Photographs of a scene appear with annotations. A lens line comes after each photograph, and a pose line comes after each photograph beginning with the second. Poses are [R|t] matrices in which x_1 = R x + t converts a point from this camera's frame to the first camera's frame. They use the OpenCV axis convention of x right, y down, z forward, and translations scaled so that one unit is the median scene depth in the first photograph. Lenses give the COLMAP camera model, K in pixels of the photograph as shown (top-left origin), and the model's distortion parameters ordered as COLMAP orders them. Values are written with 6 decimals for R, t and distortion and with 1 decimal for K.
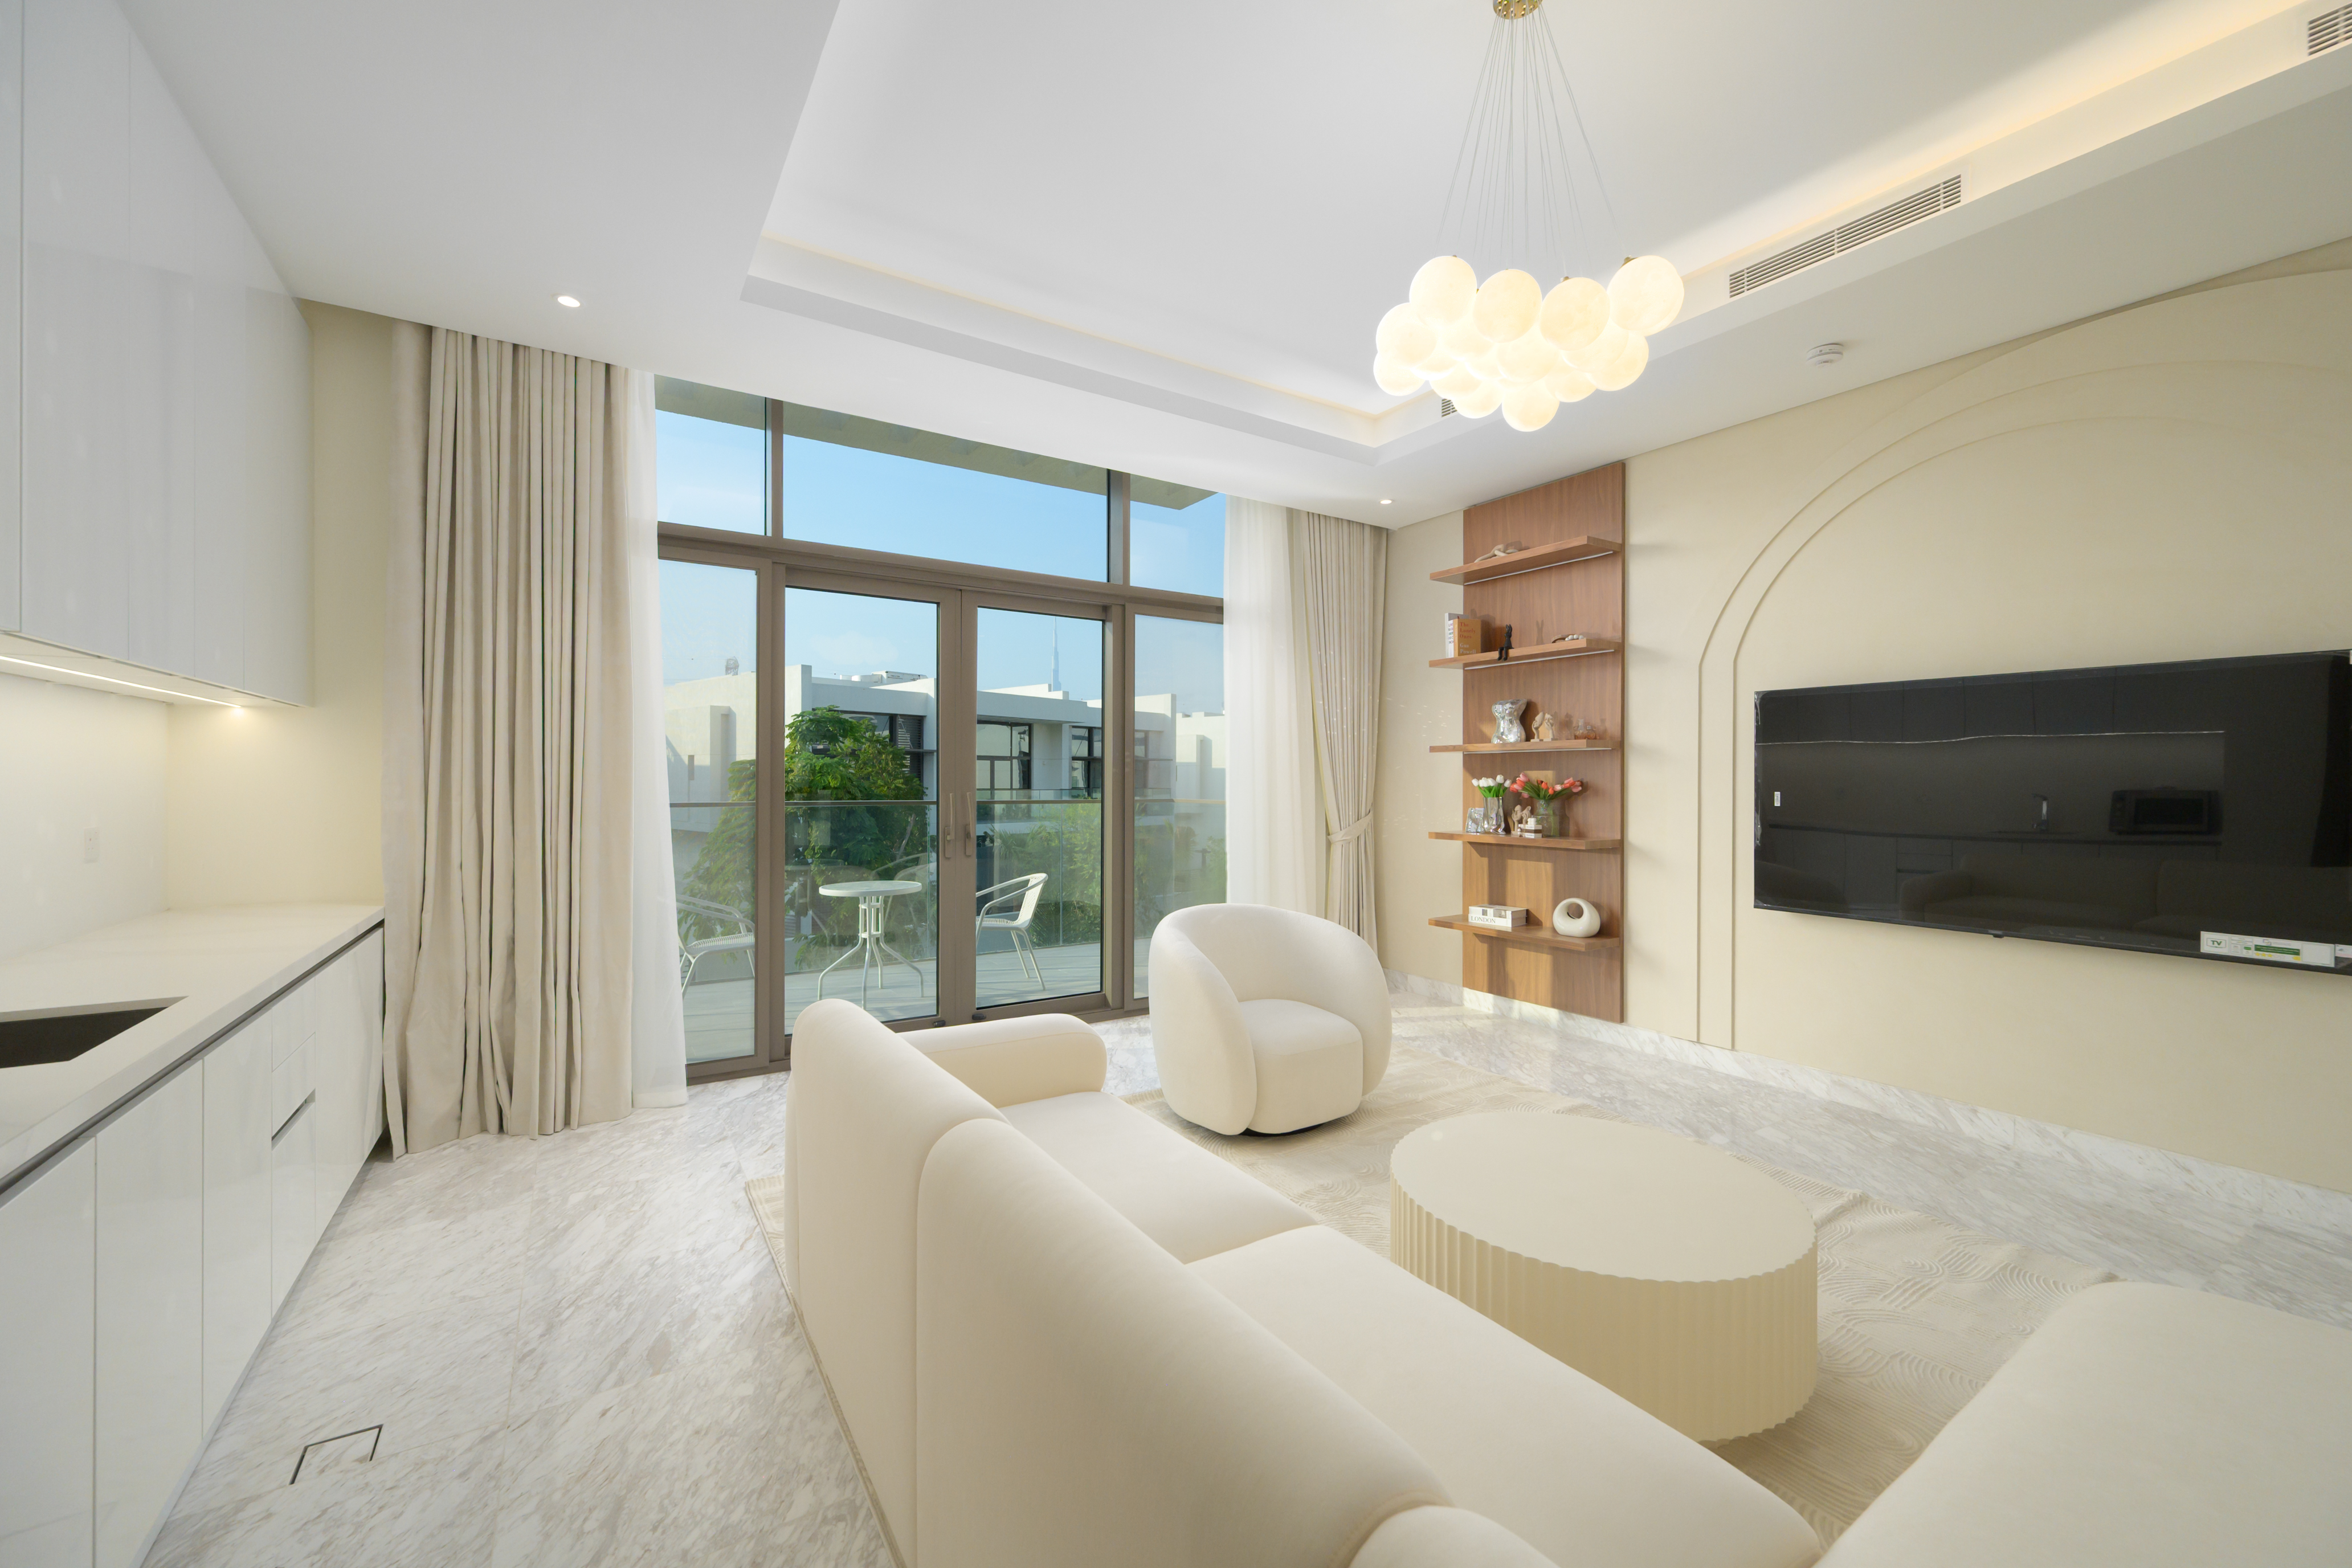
lens RADIAL K [[926.2, 0, 1179.2], [0, 926.2, 784.9], [0, 0, 1]] dist [-0.002891, 0.000986]
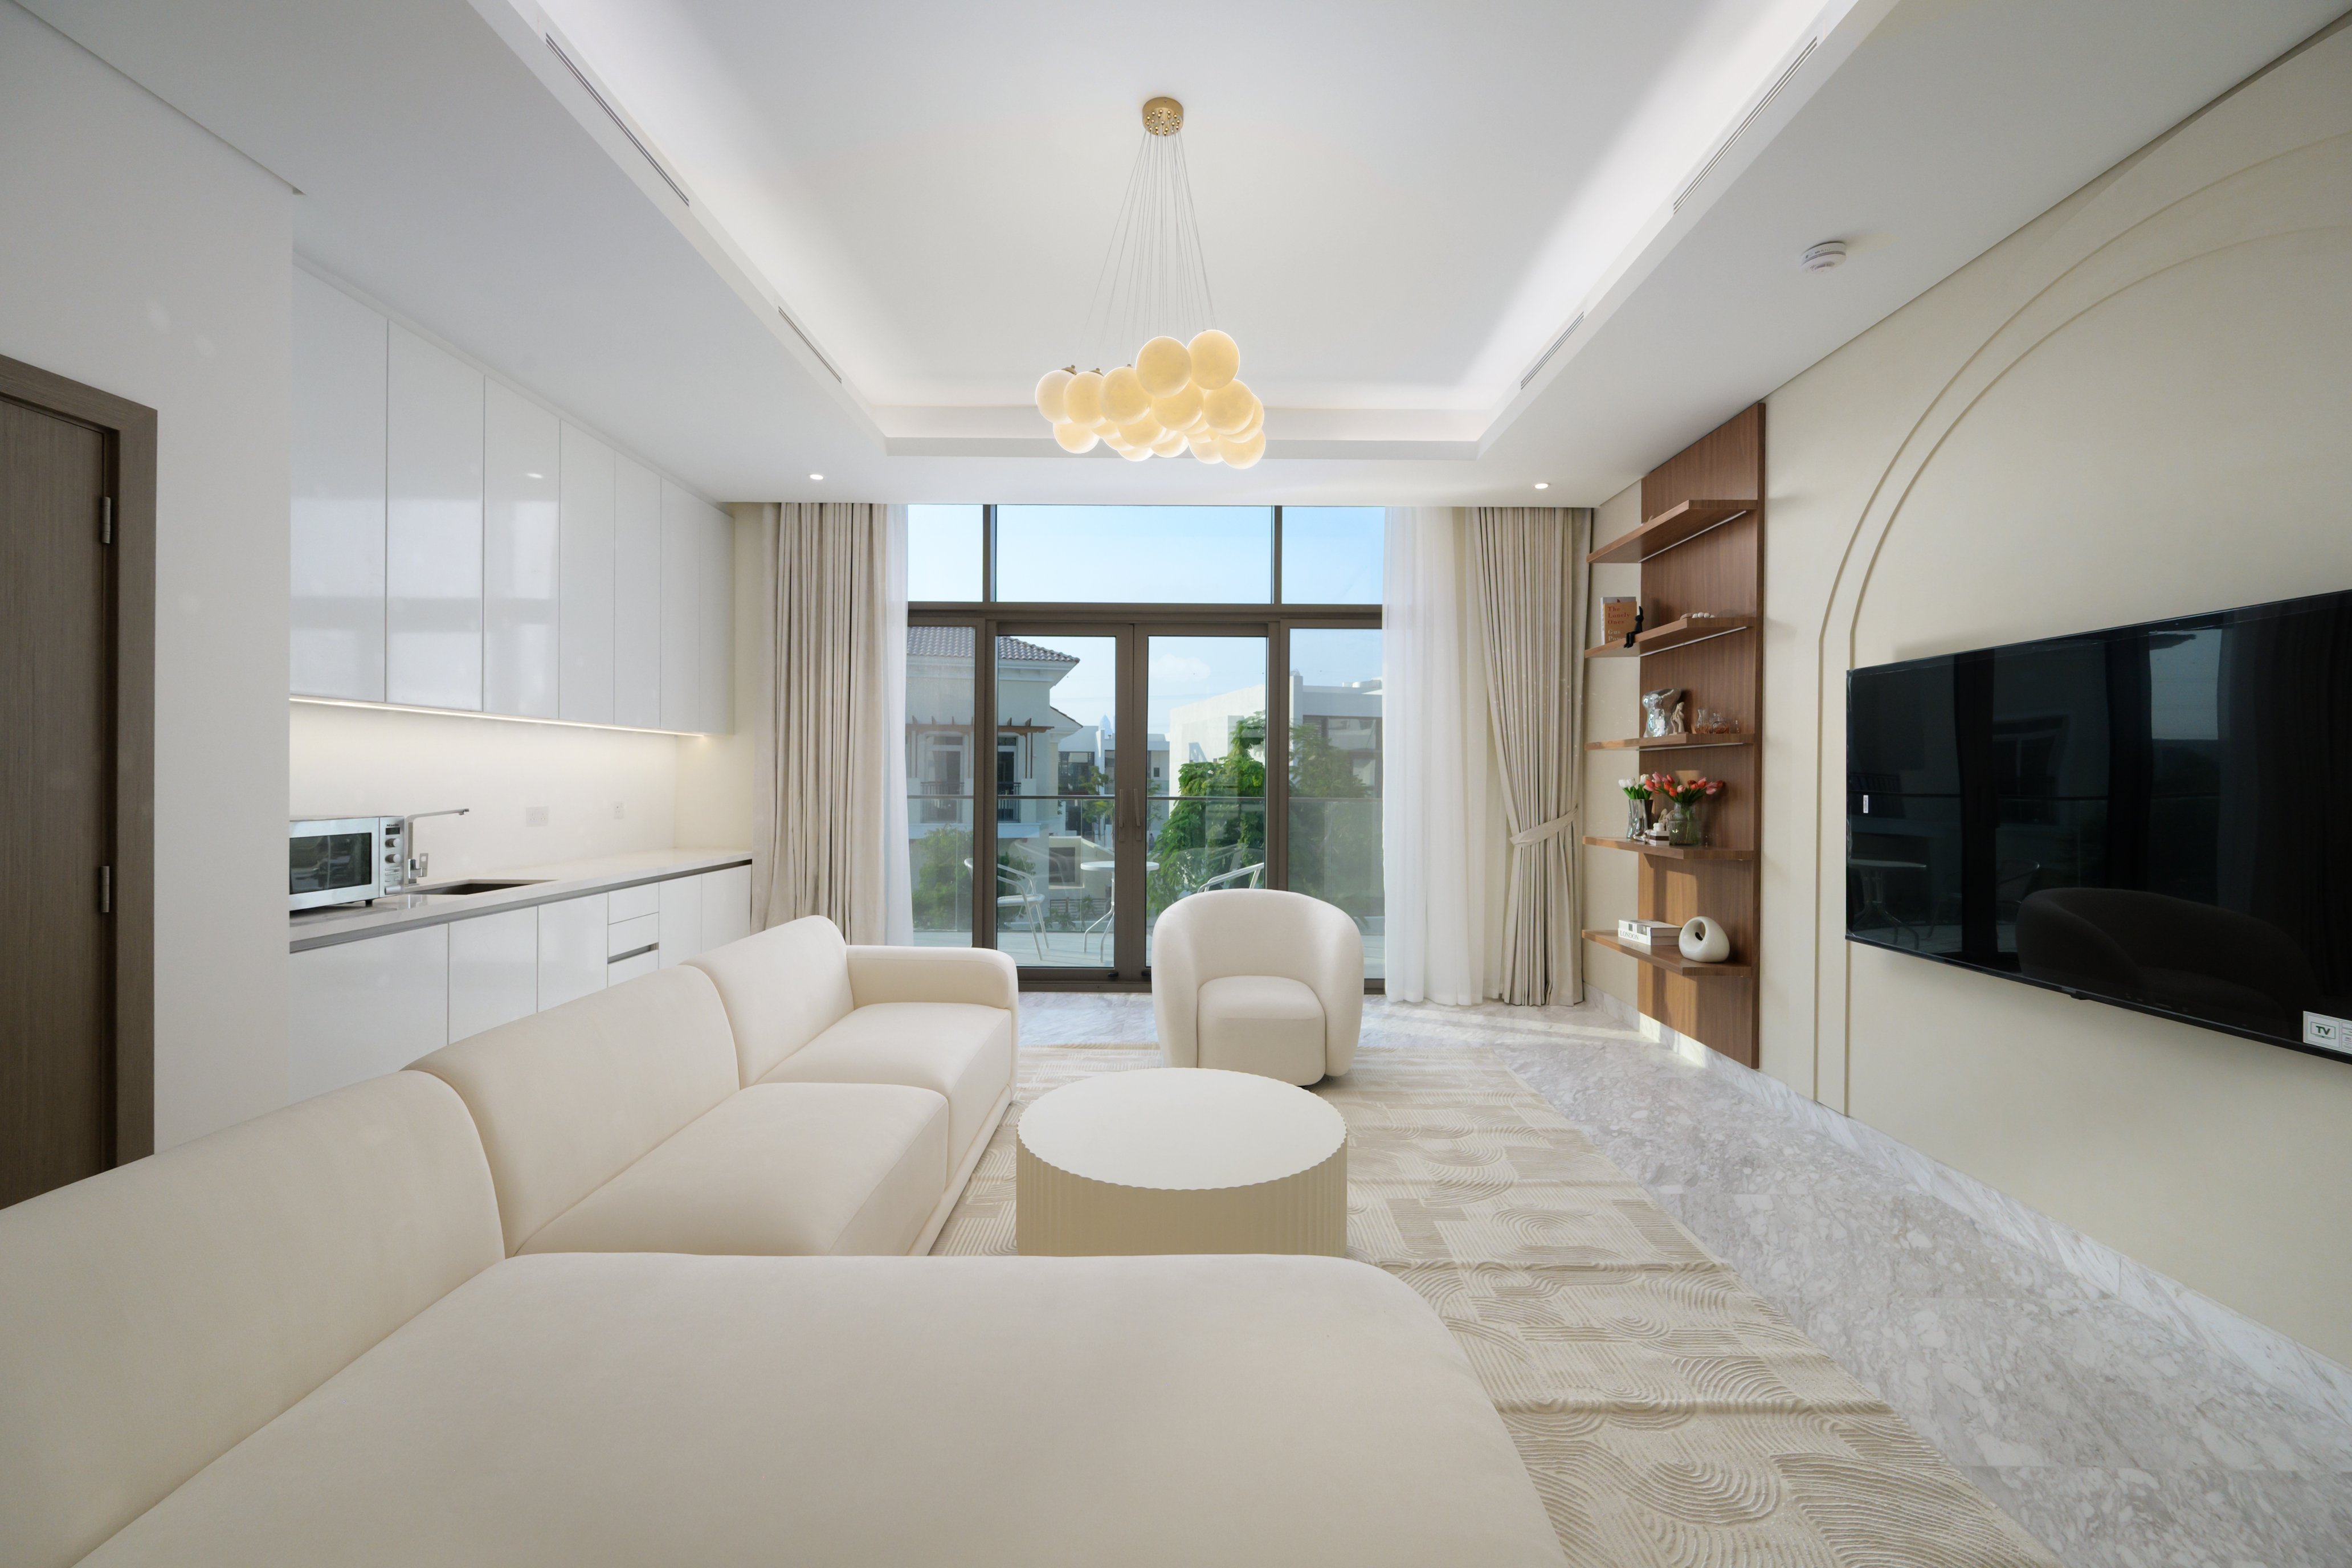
lens RADIAL K [[926.2, 0, 1180.5], [0, 926.2, 784.9], [0, 0, 1]] dist [-0.002891, 0.000986]
pose [[0.836381, 0.006326, -0.548112, 0.500497], [-0.006821, 0.999976, 0.001133, 0.001499], [0.548106, 0.002791, 0.836404, 0.007821]]
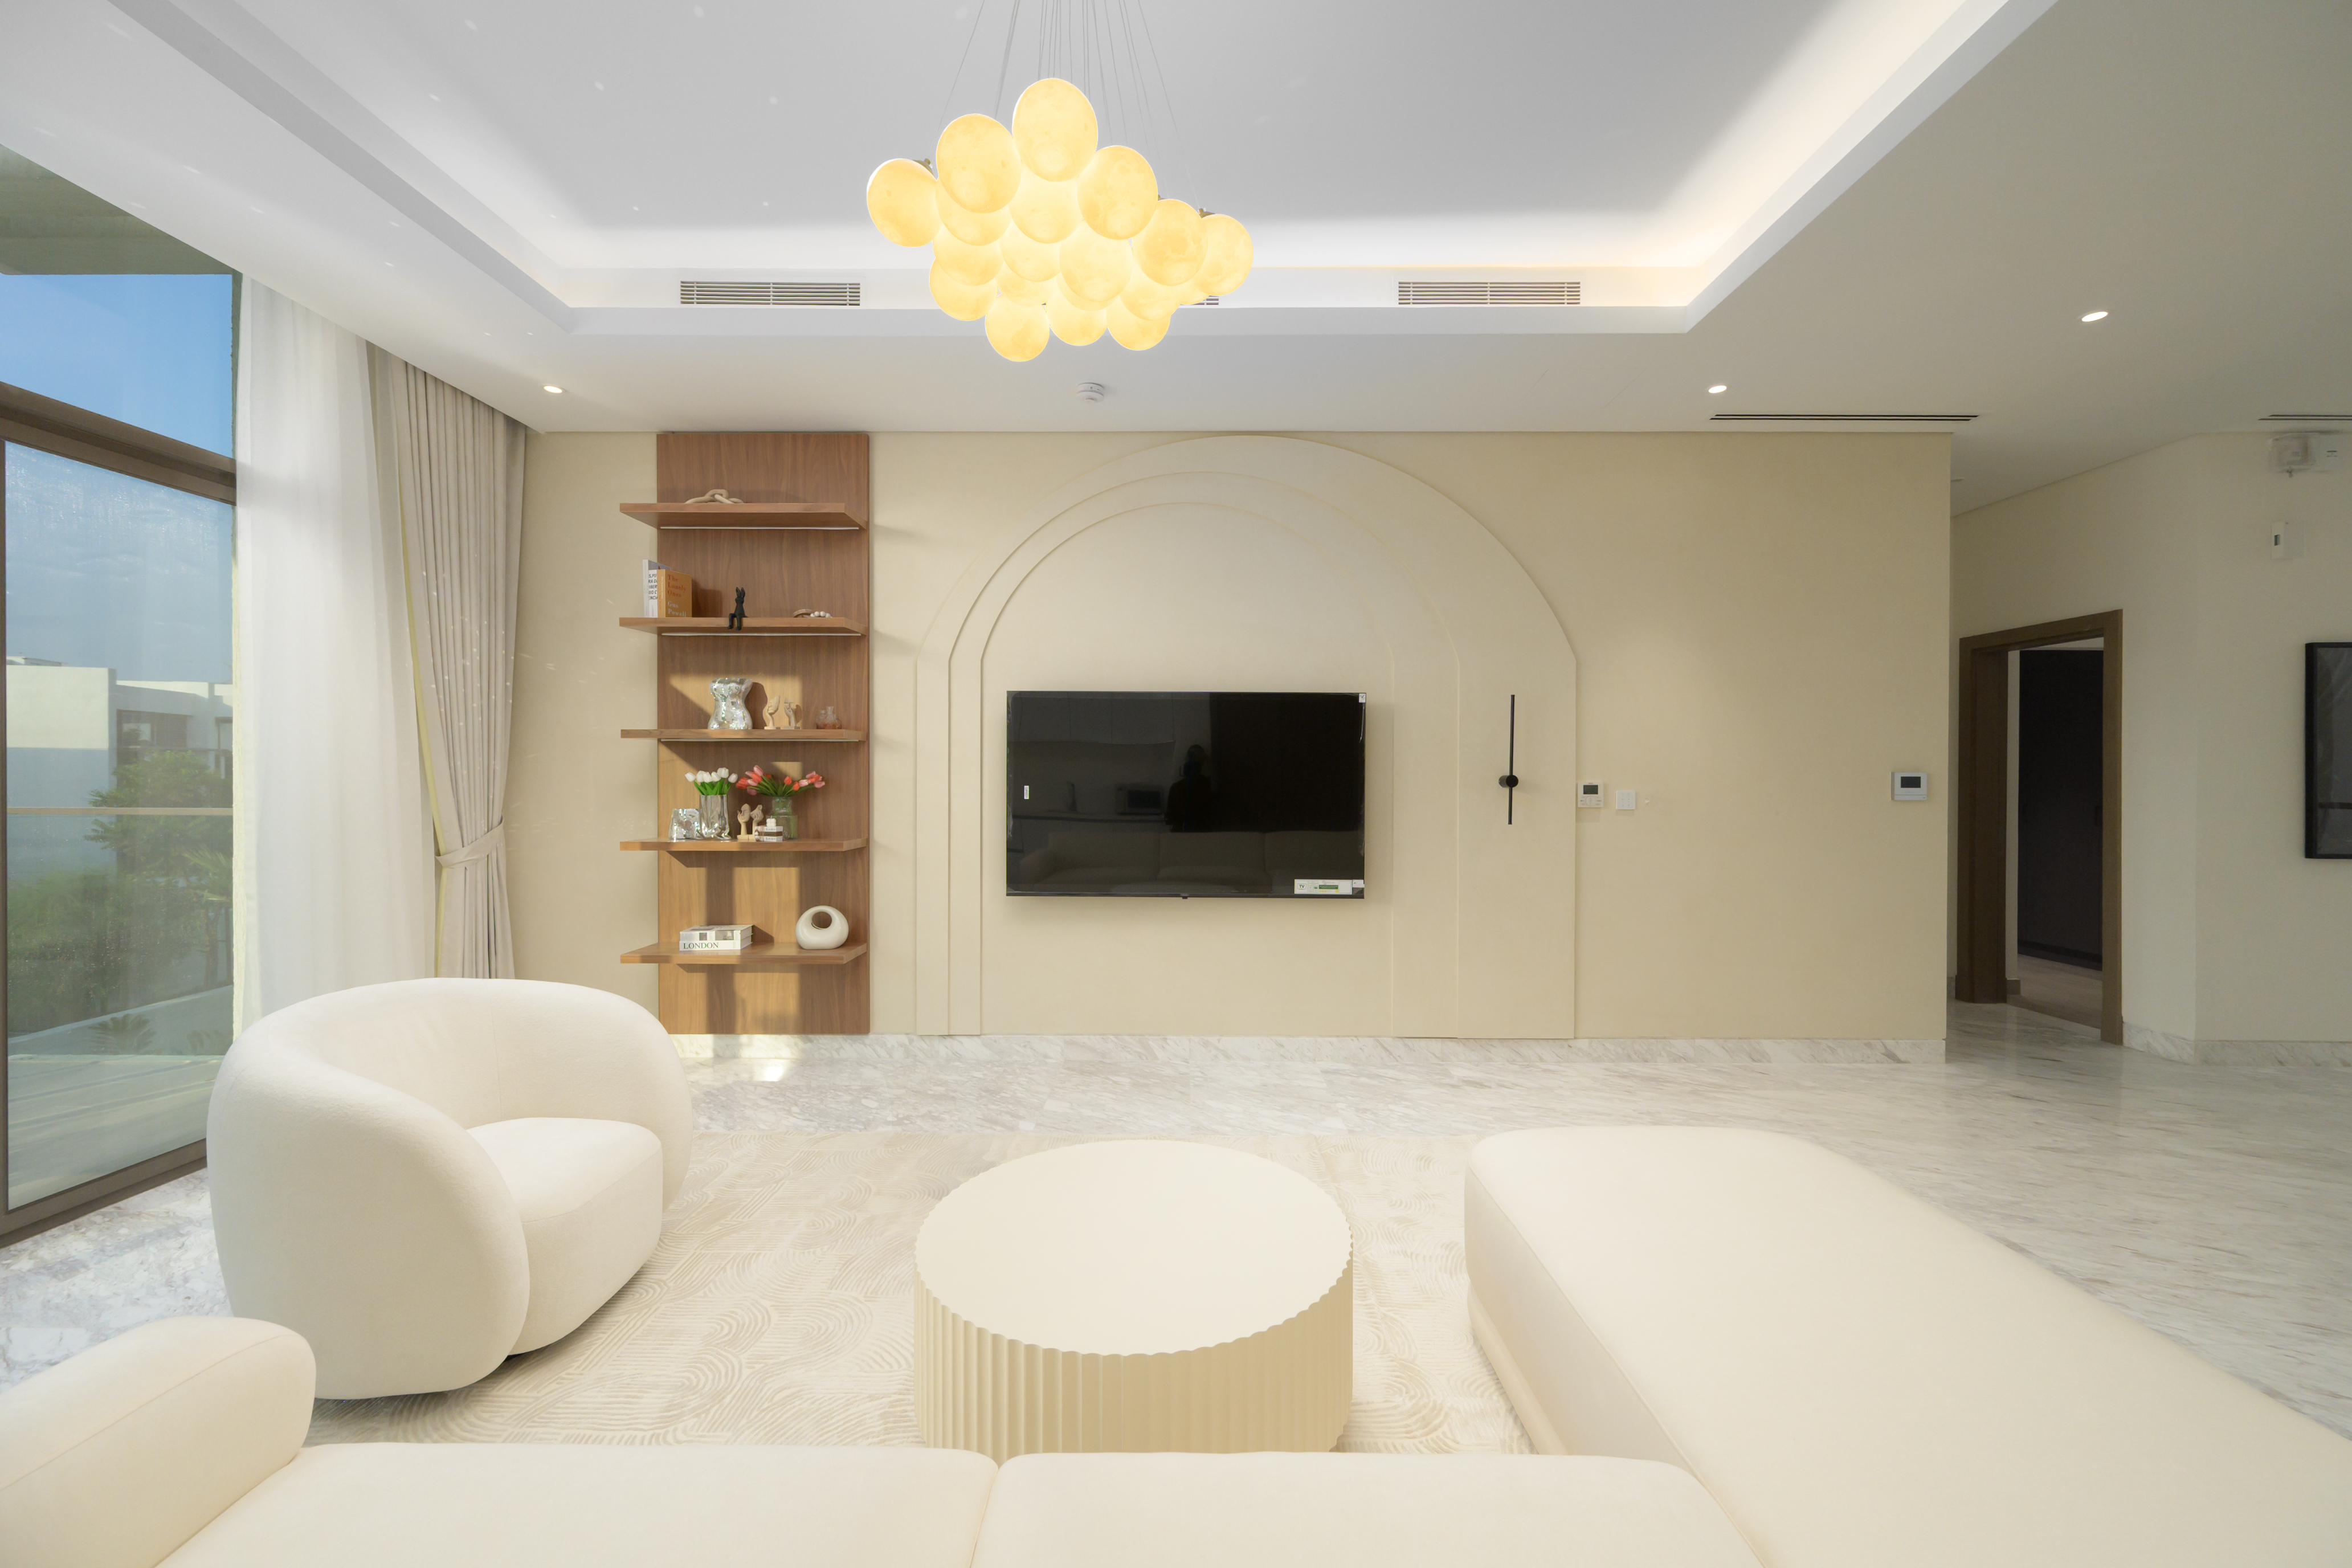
lens RADIAL K [[926.2, 0, 1184.5], [0, 926.2, 783.3], [0, 0, 1]] dist [-0.002891, 0.000986]
pose [[0.549210, -0.008340, 0.835643, -0.128923], [0.002088, 0.999961, 0.008608, -0.003550], [-0.835682, -0.002983, 0.549206, 0.217306]]
